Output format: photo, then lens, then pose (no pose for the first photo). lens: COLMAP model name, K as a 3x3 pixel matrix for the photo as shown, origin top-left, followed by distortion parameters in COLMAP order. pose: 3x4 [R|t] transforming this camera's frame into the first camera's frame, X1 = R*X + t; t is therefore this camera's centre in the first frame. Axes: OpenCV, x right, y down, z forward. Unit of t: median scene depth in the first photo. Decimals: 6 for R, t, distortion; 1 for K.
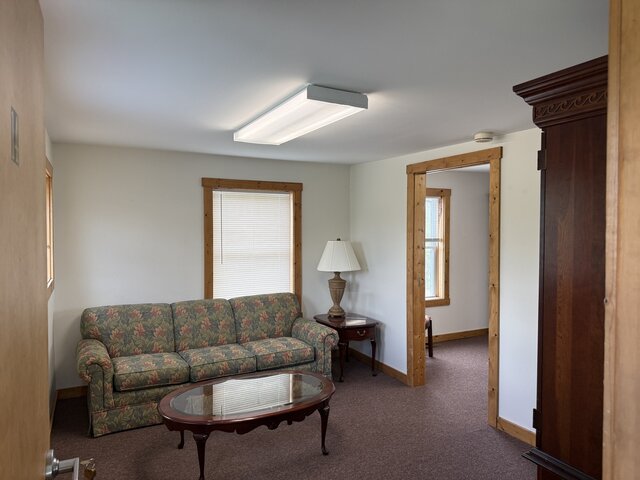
lens RADIAL K [[433.5, 0, 320.0], [0, 433.5, 240.0], [0, 0, 1]] dist [0.040938, -0.005214]
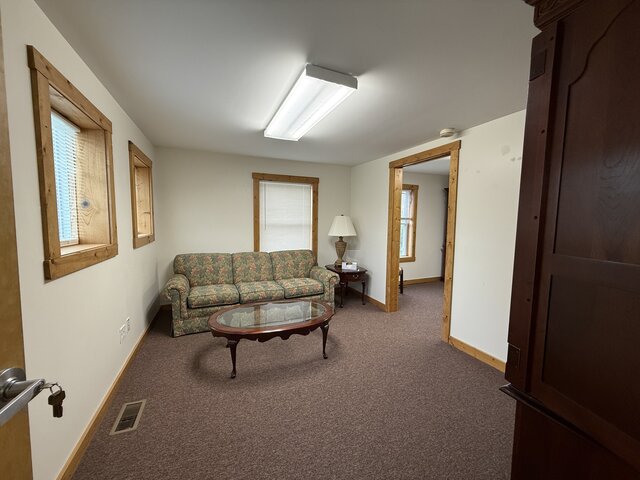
lens RADIAL K [[258.3, 0, 318.2], [0, 258.3, 236.1], [0, 0, 1]] dist [0.001119, 0.000144]
pose [[0.997565, 0.018002, -0.067377, 0.026871], [-0.014796, 0.998748, 0.047787, 0.038027], [0.068153, -0.046673, 0.996583, 0.120150]]
